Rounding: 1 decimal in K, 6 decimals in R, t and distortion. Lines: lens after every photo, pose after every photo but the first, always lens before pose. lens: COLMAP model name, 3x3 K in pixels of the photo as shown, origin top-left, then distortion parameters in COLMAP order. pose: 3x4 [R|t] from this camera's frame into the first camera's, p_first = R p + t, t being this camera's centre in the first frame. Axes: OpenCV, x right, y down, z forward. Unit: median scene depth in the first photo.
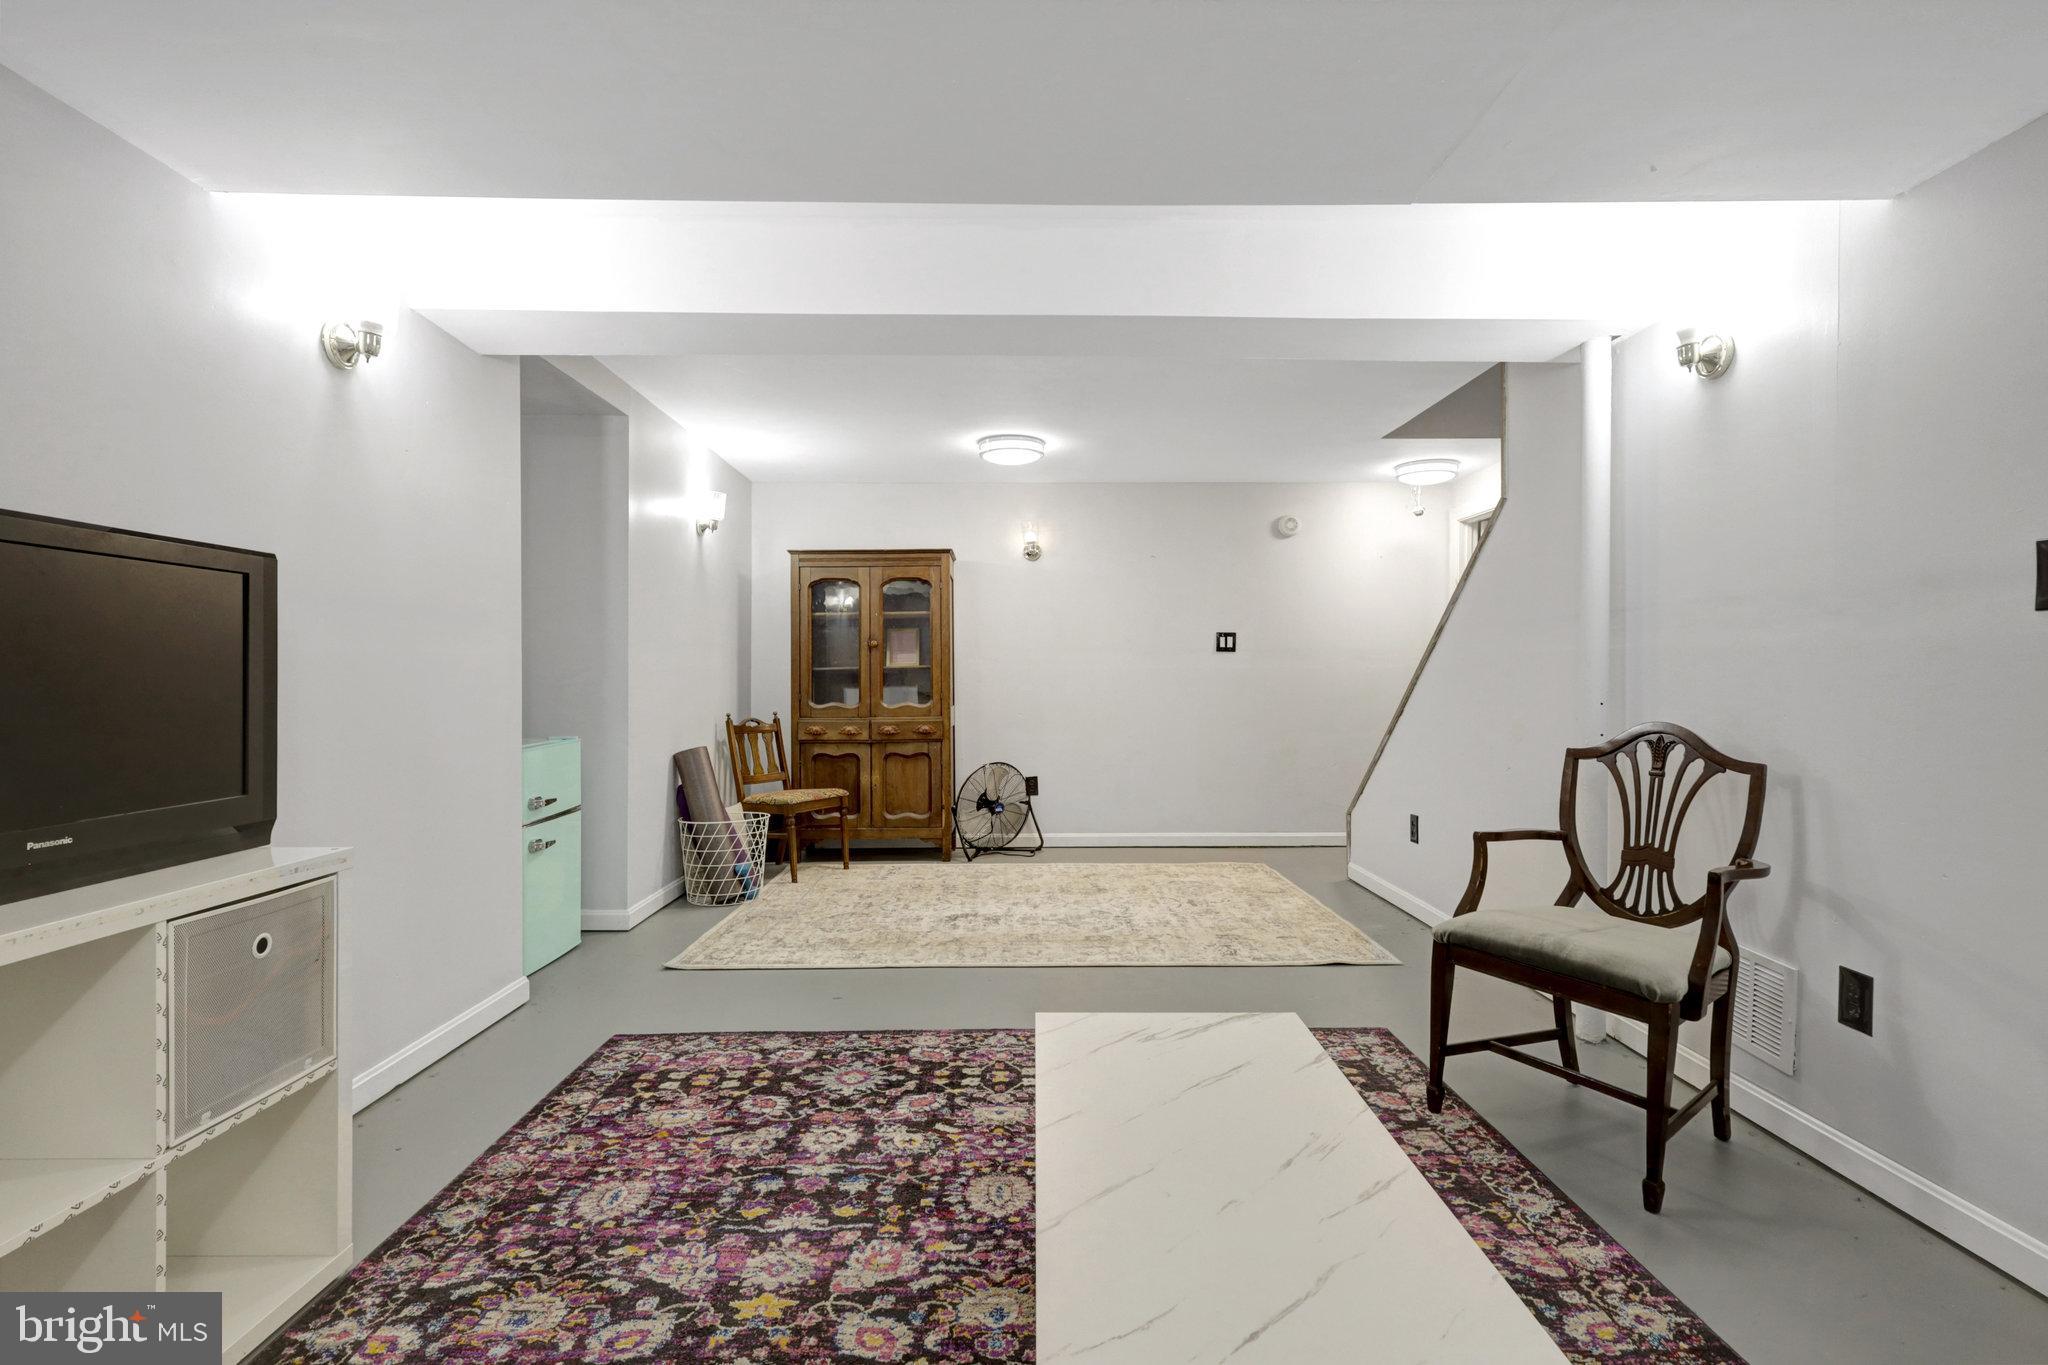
lens RADIAL K [[955.2, 0, 1025.5], [0, 955.2, 682.2], [0, 0, 1]] dist [0.003820, 0.000752]
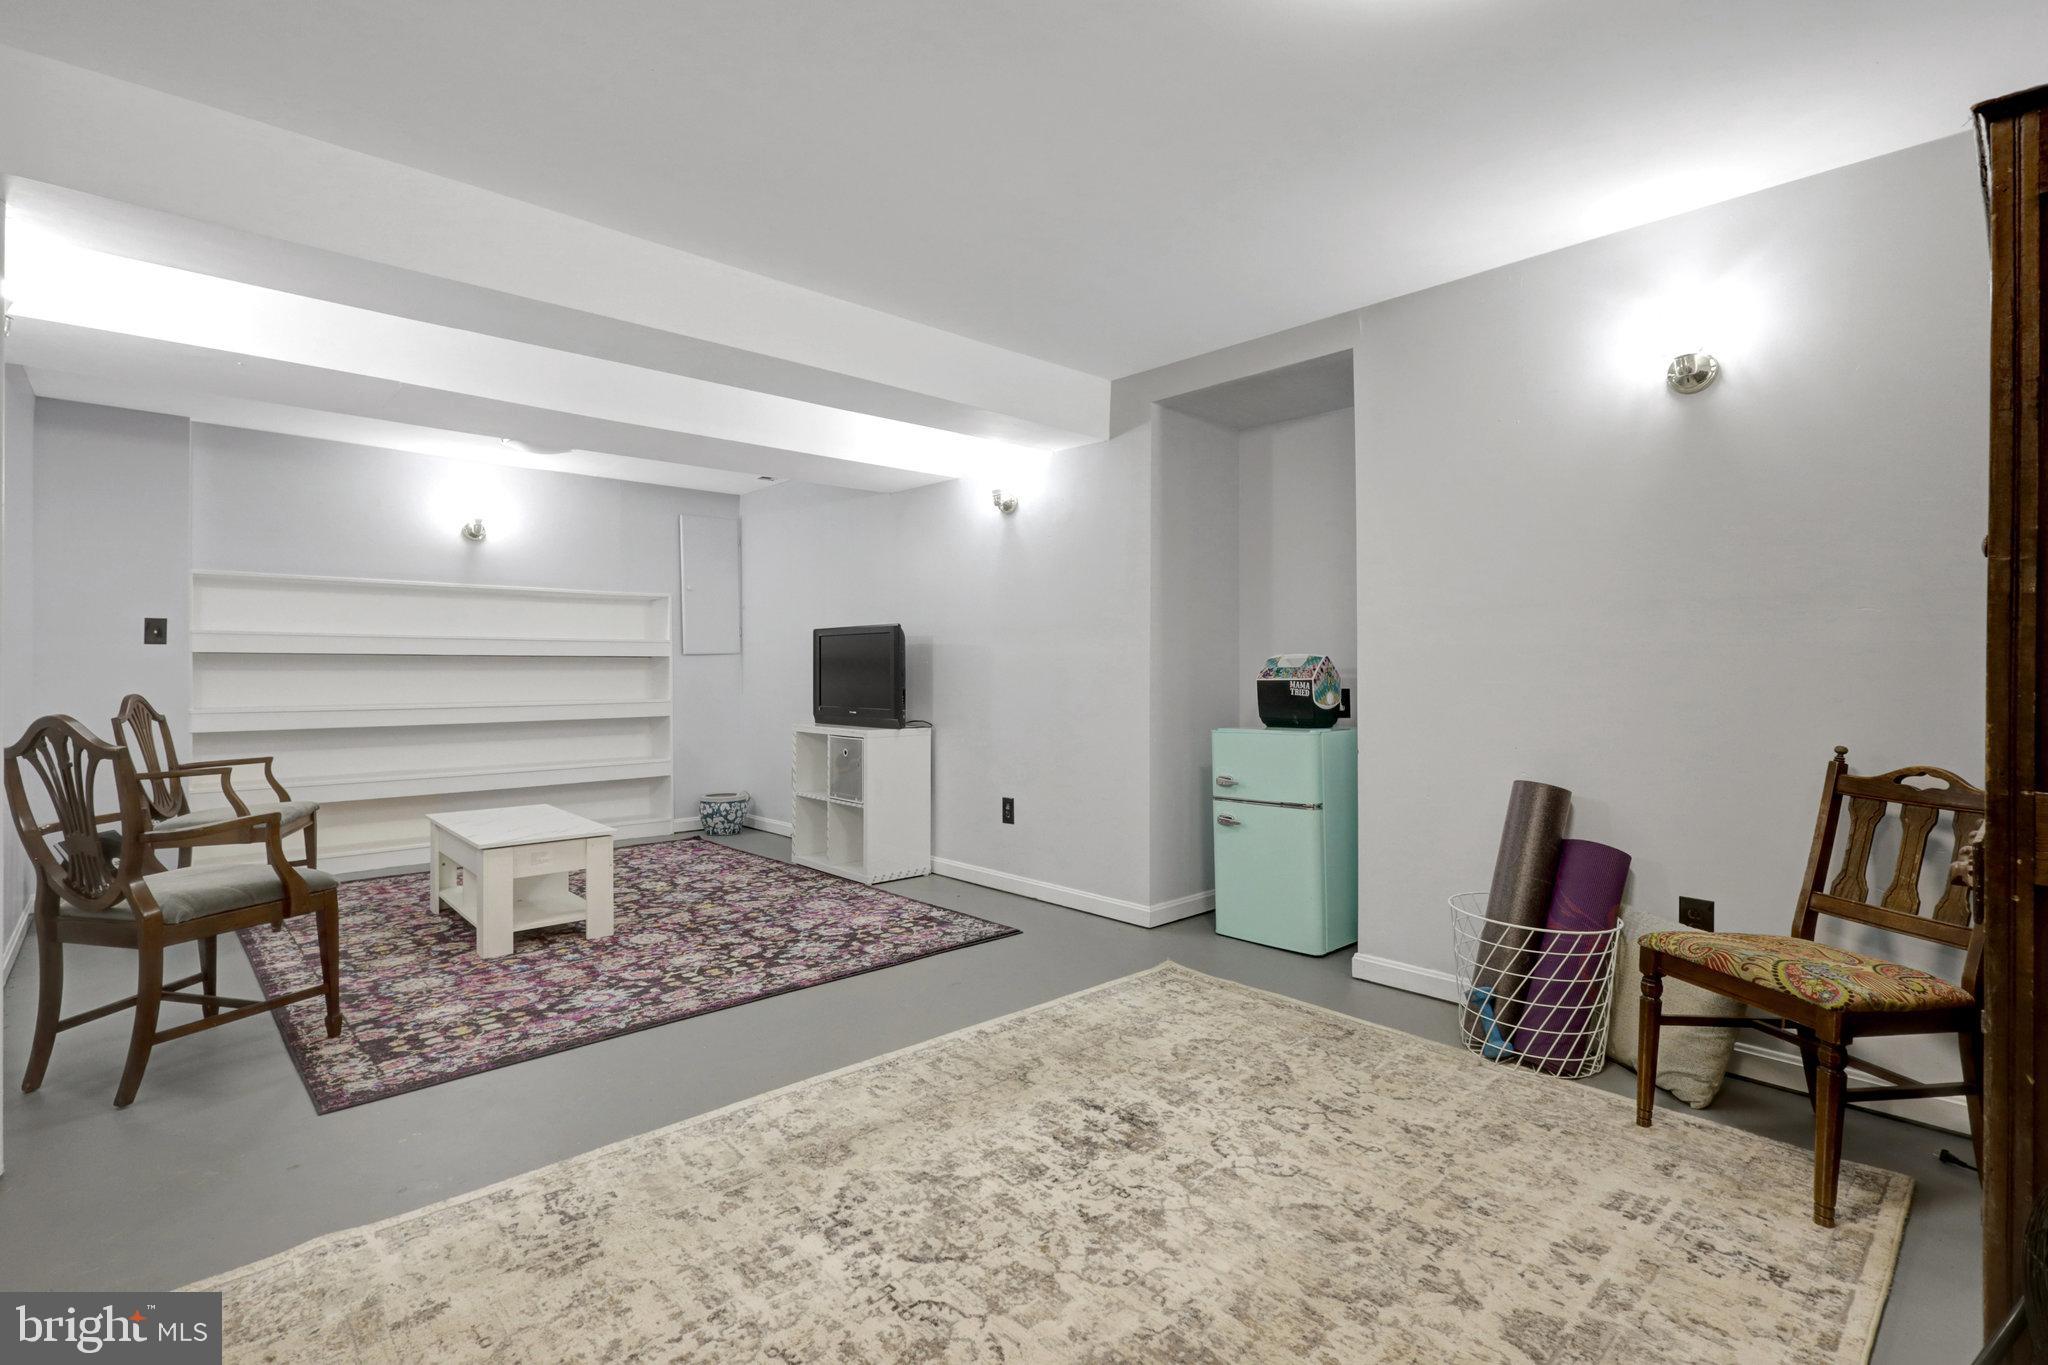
lens RADIAL K [[955.2, 0, 1027.2], [0, 955.2, 679.9], [0, 0, 1]] dist [0.003820, 0.000752]
pose [[-0.739280, 0.007634, -0.673355, 0.557183], [0.000781, 0.999945, 0.010479, -0.004307], [0.673398, 0.007221, -0.739245, 2.332671]]
